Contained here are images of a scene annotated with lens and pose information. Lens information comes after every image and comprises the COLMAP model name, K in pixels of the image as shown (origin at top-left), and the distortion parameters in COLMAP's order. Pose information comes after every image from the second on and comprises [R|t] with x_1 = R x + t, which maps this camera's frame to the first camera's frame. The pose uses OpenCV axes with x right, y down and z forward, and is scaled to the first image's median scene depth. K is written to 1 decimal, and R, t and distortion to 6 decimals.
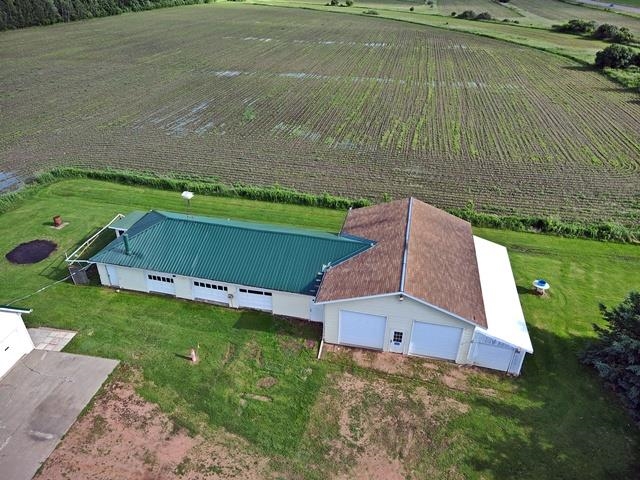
lens RADIAL K [[436.6, 0, 321.9], [0, 436.6, 237.8], [0, 0, 1]] dist [0.013561, -0.012735]
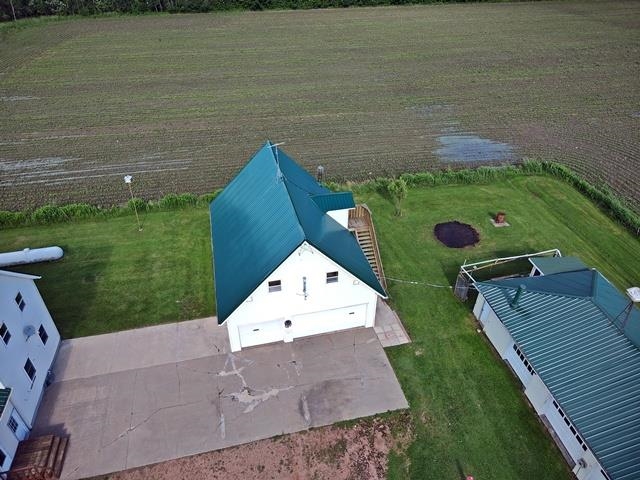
lens RADIAL K [[436.6, 0, 319.8], [0, 436.6, 242.2], [0, 0, 1]] dist [0.013561, -0.012735]
pose [[0.389783, 0.530871, -0.752493, -0.045572], [-0.475363, 0.815829, 0.329322, -0.151973], [0.788733, 0.229343, 0.570353, 0.247011]]
